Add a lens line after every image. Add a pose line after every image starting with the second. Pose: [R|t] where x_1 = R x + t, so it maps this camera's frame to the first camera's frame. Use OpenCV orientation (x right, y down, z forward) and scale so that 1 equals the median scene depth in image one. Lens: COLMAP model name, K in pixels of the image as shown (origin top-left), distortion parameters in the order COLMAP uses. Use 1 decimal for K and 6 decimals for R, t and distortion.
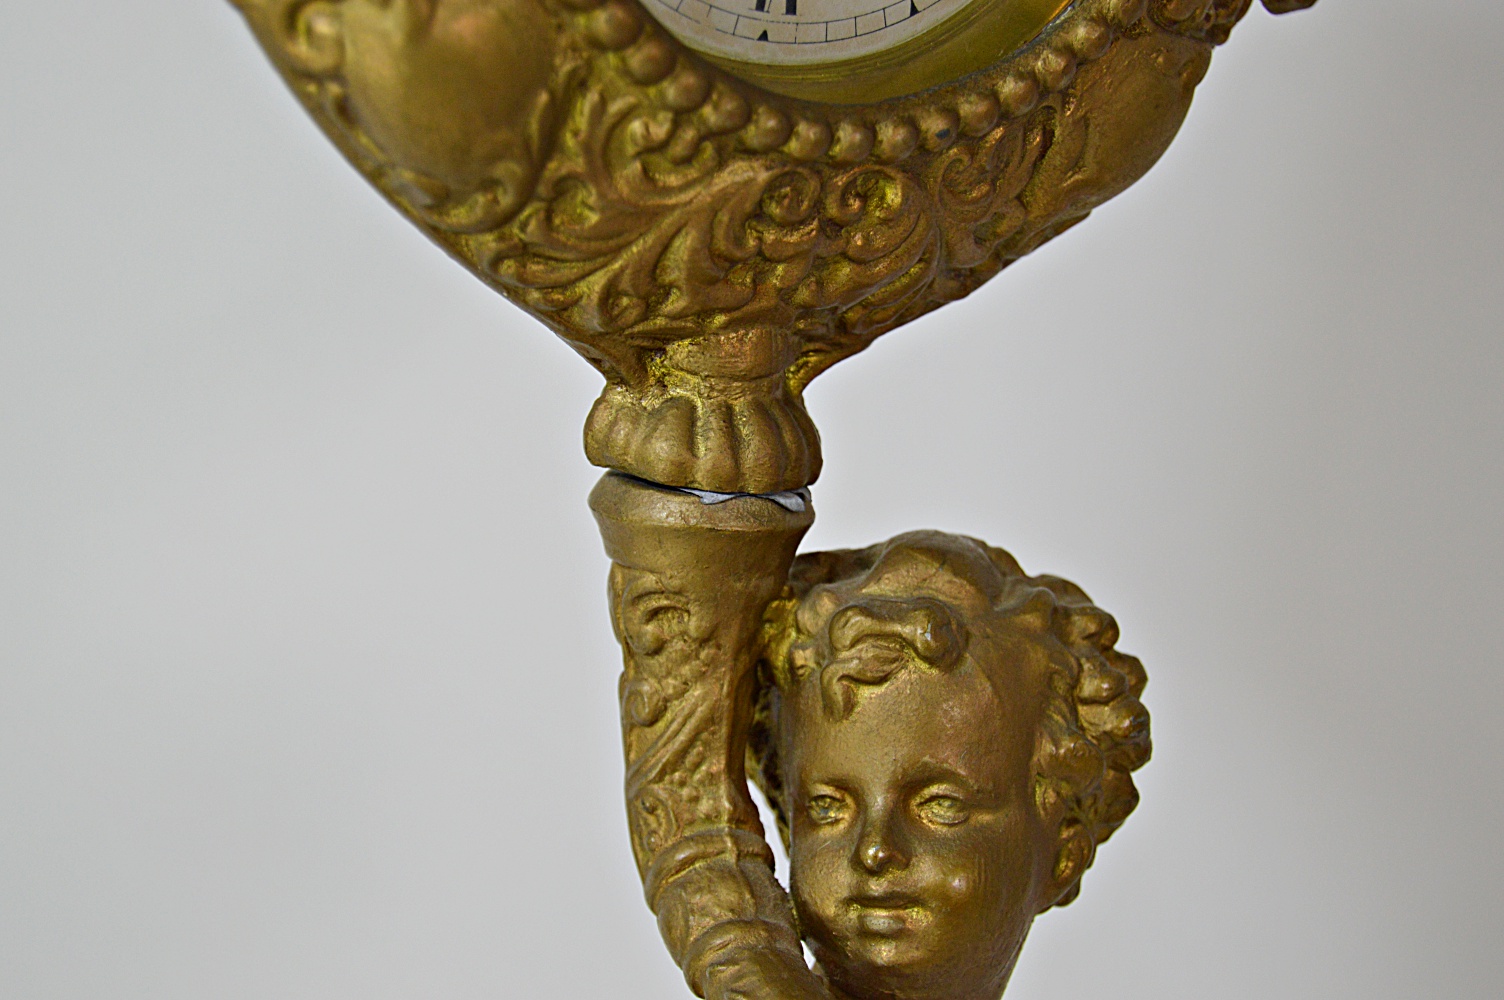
lens RADIAL K [[3271.6, 0, 752.0], [0, 3271.6, 500.0], [0, 0, 1]] dist [0.043748, -0.443439]
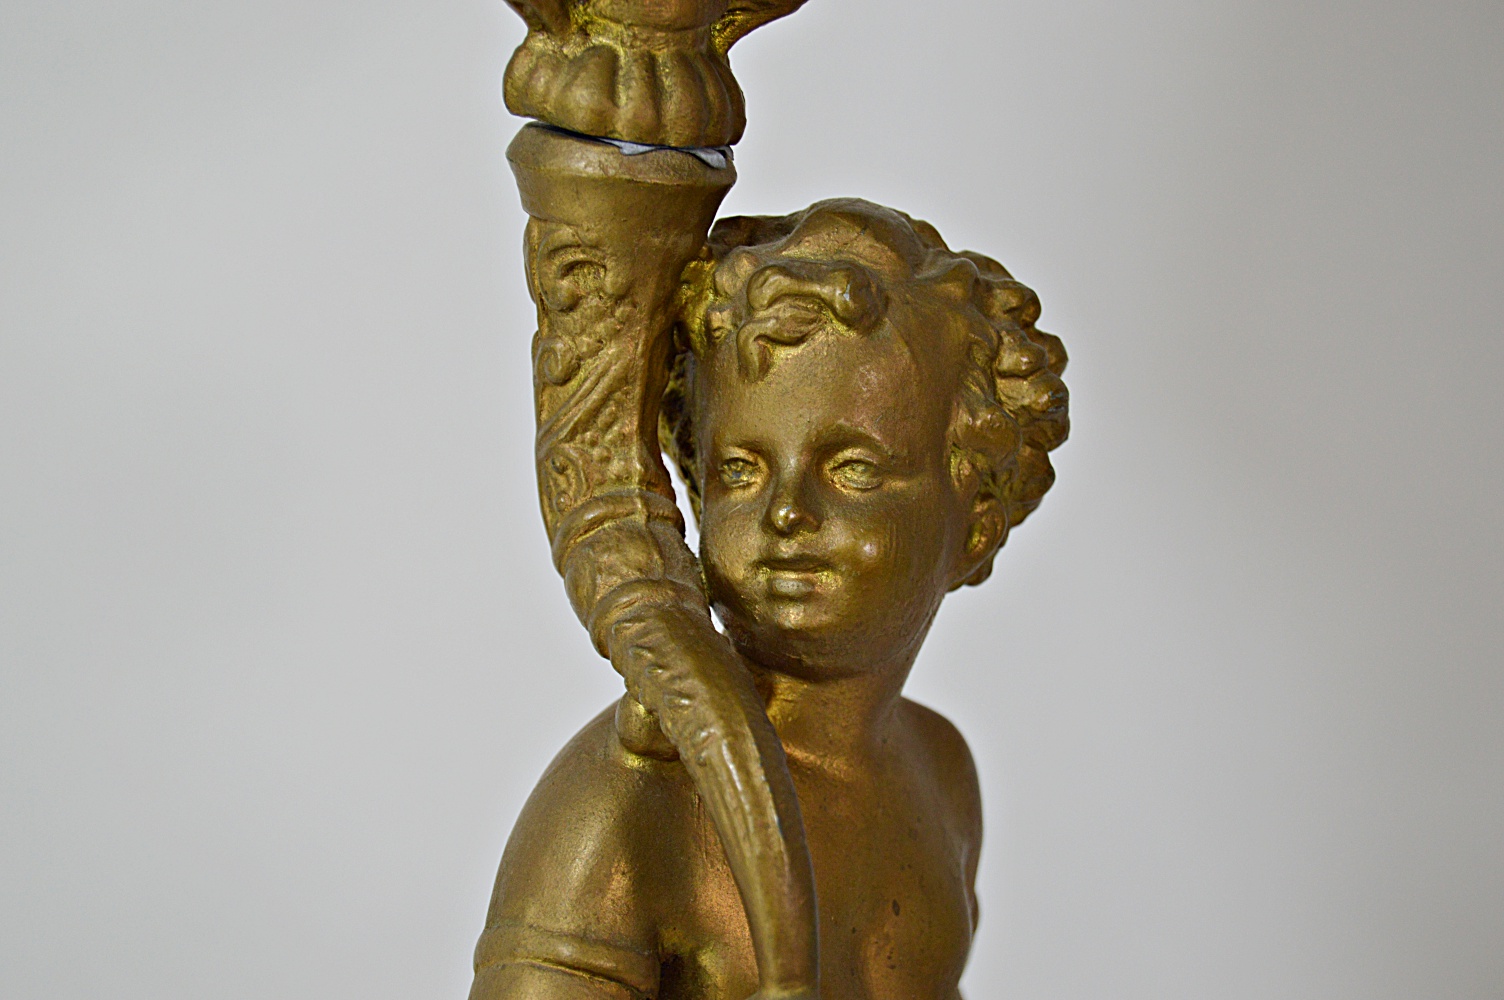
lens RADIAL K [[3271.6, 0, 752.0], [0, 3271.6, 500.0], [0, 0, 1]] dist [0.043748, -0.443439]
pose [[0.999311, 0.030348, 0.021350, 0.005963], [-0.031269, 0.998534, 0.044182, 0.059366], [-0.019978, -0.044819, 0.998795, 0.013194]]
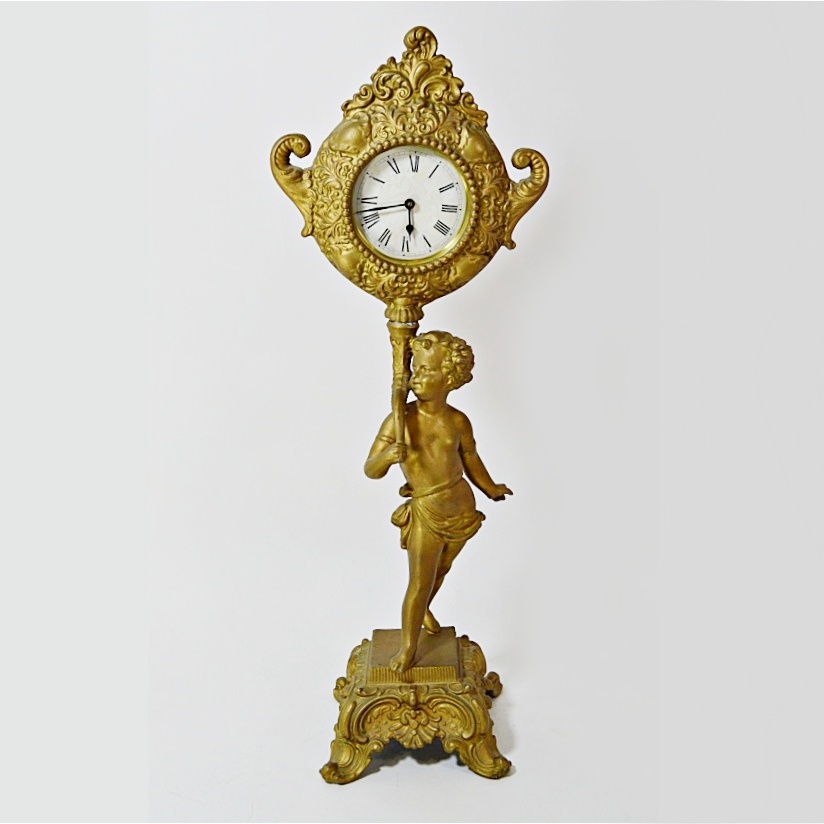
lens RADIAL K [[1099.3, 0, 427.1], [0, 1099.3, 382.0], [0, 0, 1]] dist [-0.010973, -0.021318]
pose [[0.876784, 0.054887, -0.477742, 1.131928], [-0.055122, 0.998388, 0.013540, 0.087280], [0.477715, 0.014462, 0.878396, -0.970281]]
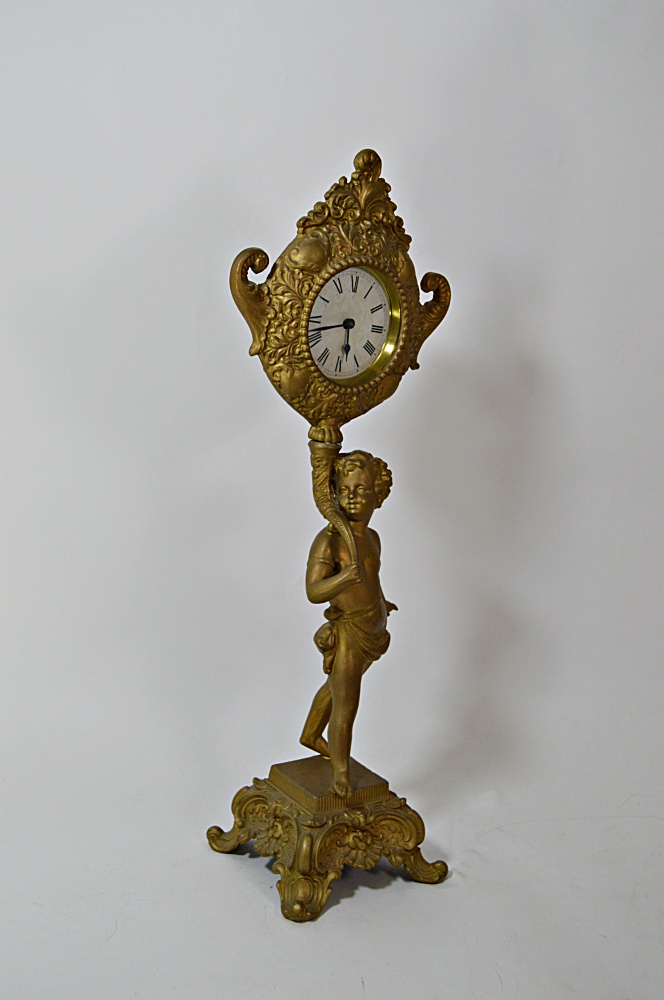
lens RADIAL K [[1323.6, 0, 332.0], [0, 1323.6, 500.0], [0, 0, 1]] dist [-0.025449, -0.030000]
pose [[0.997445, 0.003683, 0.071345, -0.194214], [-0.003026, 0.999952, -0.009314, 0.139317], [-0.071376, 0.009074, 0.997408, -1.689857]]
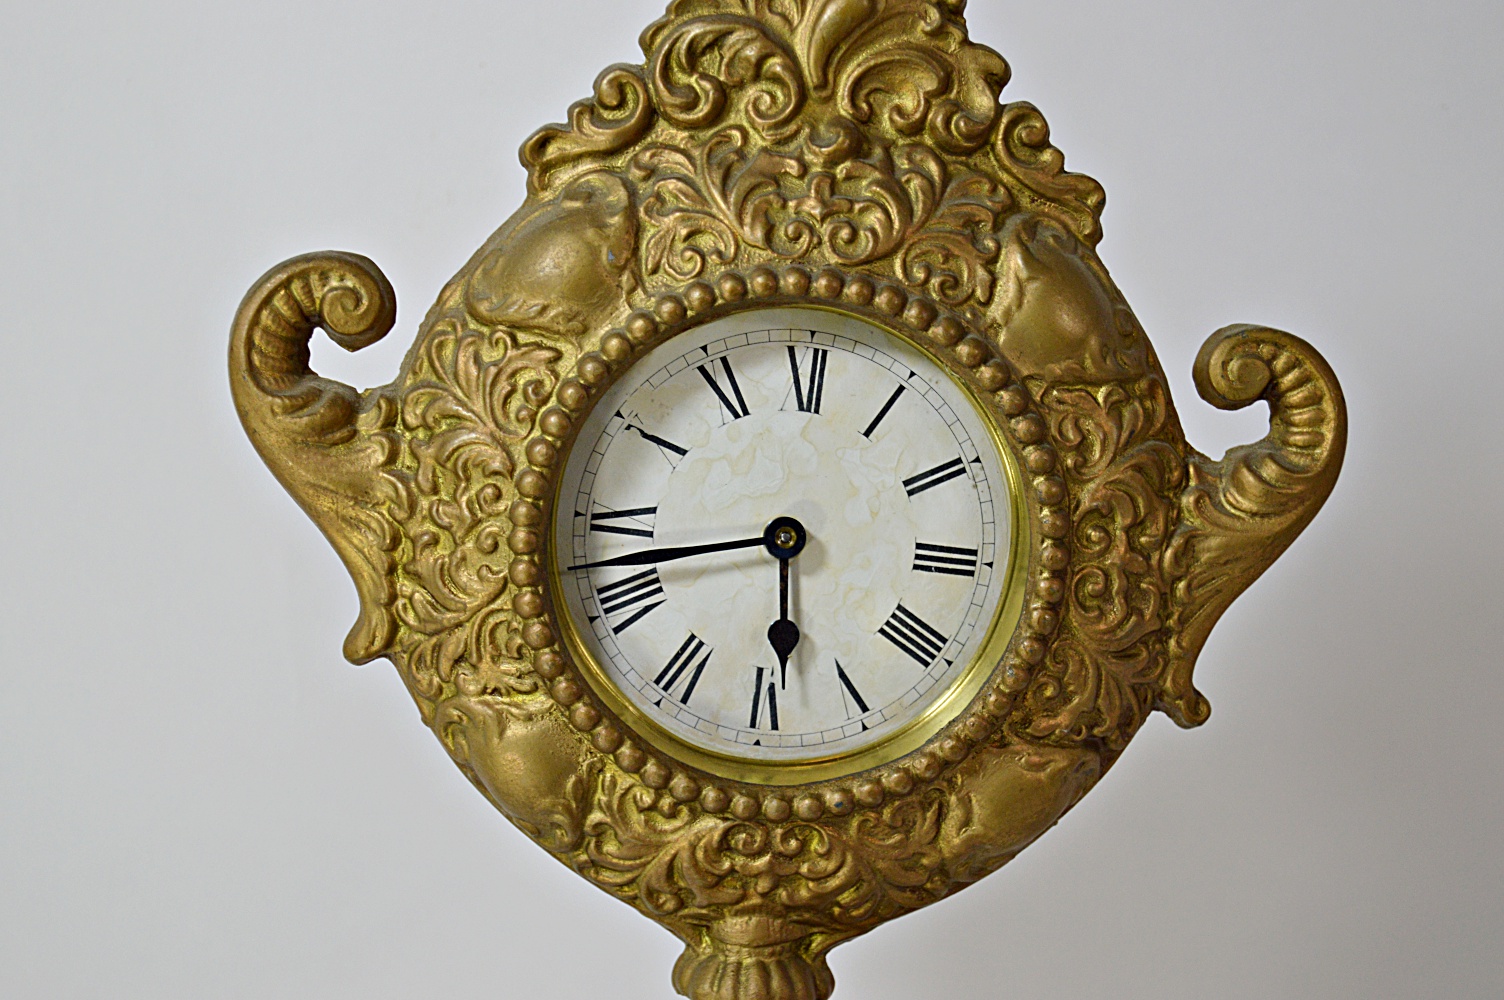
lens RADIAL K [[3271.6, 0, 752.0], [0, 3271.6, 500.0], [0, 0, 1]] dist [0.043748, -0.443439]
pose [[0.868091, -0.010203, -0.496300, 0.821163], [-0.074993, 0.985618, -0.151435, -0.008778], [0.490708, 0.168678, 0.854841, -0.456969]]
